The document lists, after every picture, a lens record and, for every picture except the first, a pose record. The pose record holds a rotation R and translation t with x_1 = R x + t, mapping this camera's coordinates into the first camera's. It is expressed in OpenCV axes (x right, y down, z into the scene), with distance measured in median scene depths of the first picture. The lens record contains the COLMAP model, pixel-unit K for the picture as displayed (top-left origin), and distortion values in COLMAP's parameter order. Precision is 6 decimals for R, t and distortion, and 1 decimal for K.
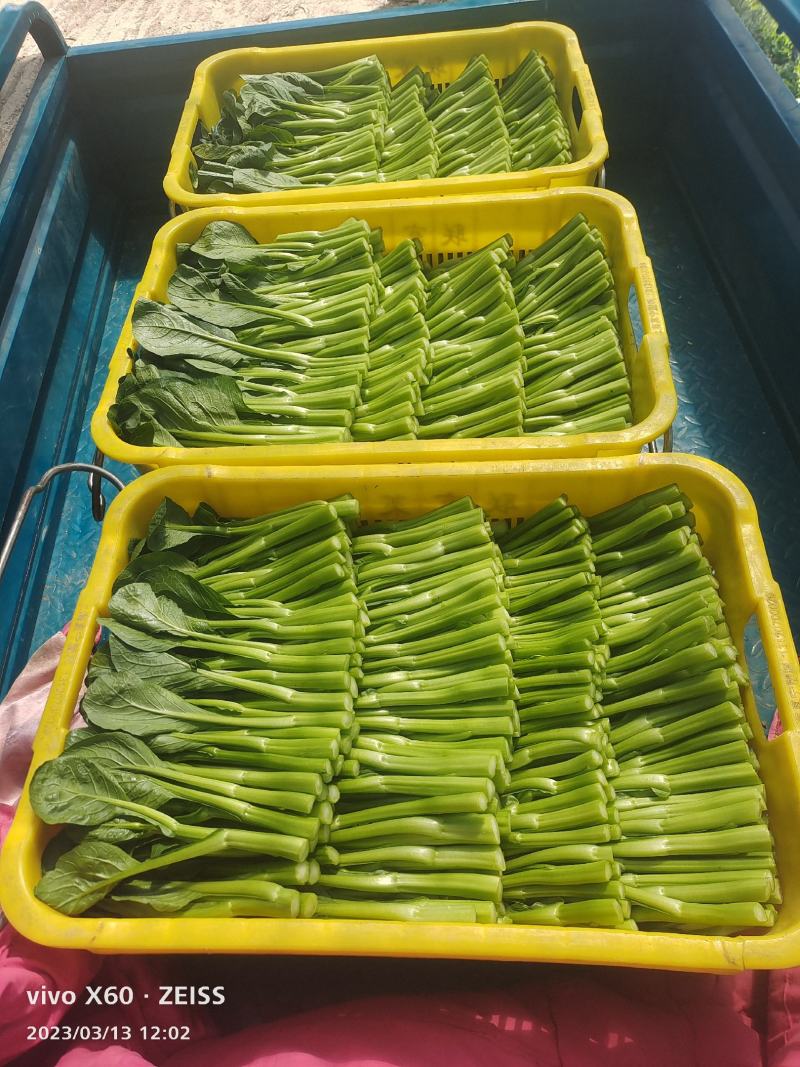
lens RADIAL K [[805.7, 0, 398.4], [0, 805.7, 538.0], [0, 0, 1]] dist [0.059430, -0.077073]
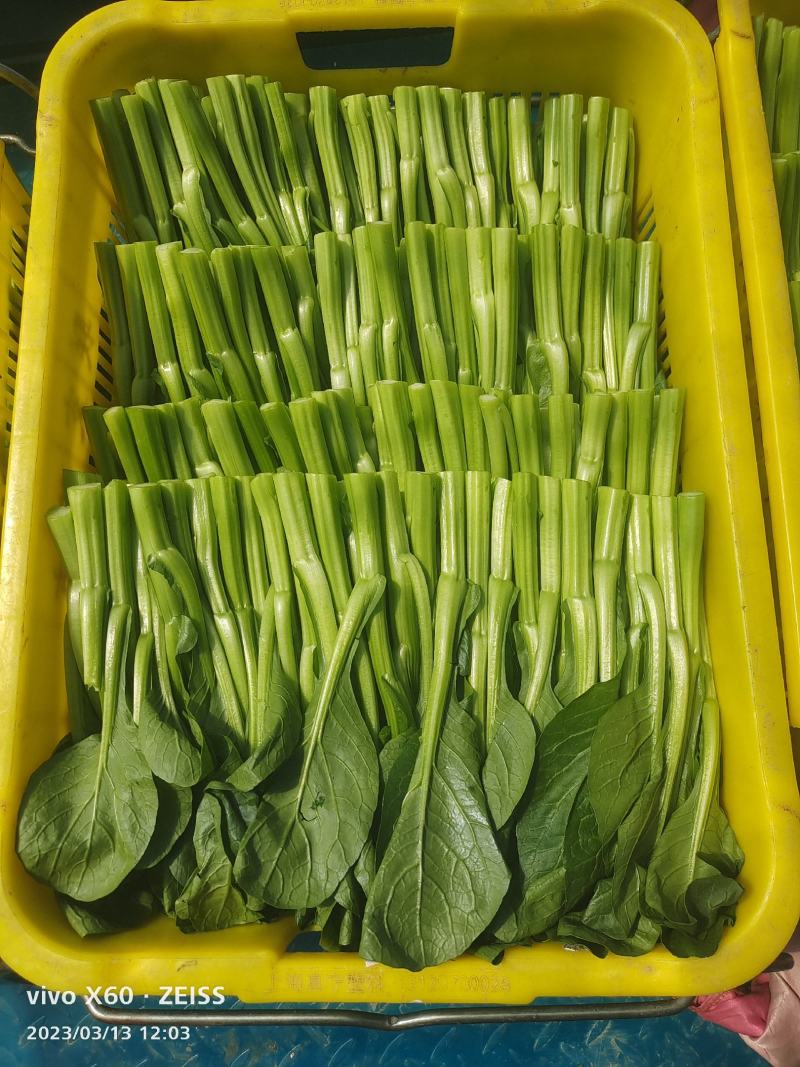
lens RADIAL K [[805.7, 0, 404.0], [0, 805.7, 527.4], [0, 0, 1]] dist [0.059430, -0.077073]
pose [[-0.046988, -0.957259, 0.285388, -0.263643], [0.831876, 0.120659, 0.541685, -0.626989], [-0.552968, 0.262861, 0.790652, 0.702416]]
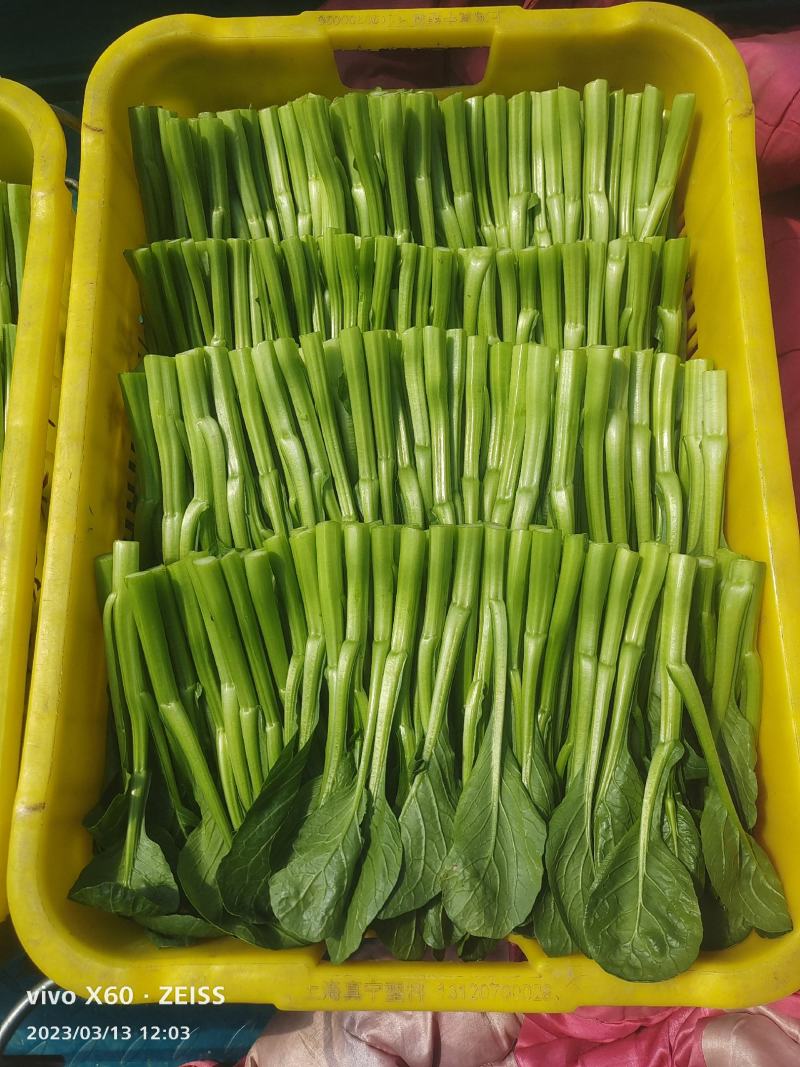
lens RADIAL K [[805.7, 0, 394.2], [0, 805.7, 537.8], [0, 0, 1]] dist [0.059430, -0.077073]
pose [[-0.040367, -0.948186, 0.315140, -0.247705], [0.838012, 0.139638, 0.527482, -0.192052], [-0.544157, 0.285384, 0.788955, 0.402603]]
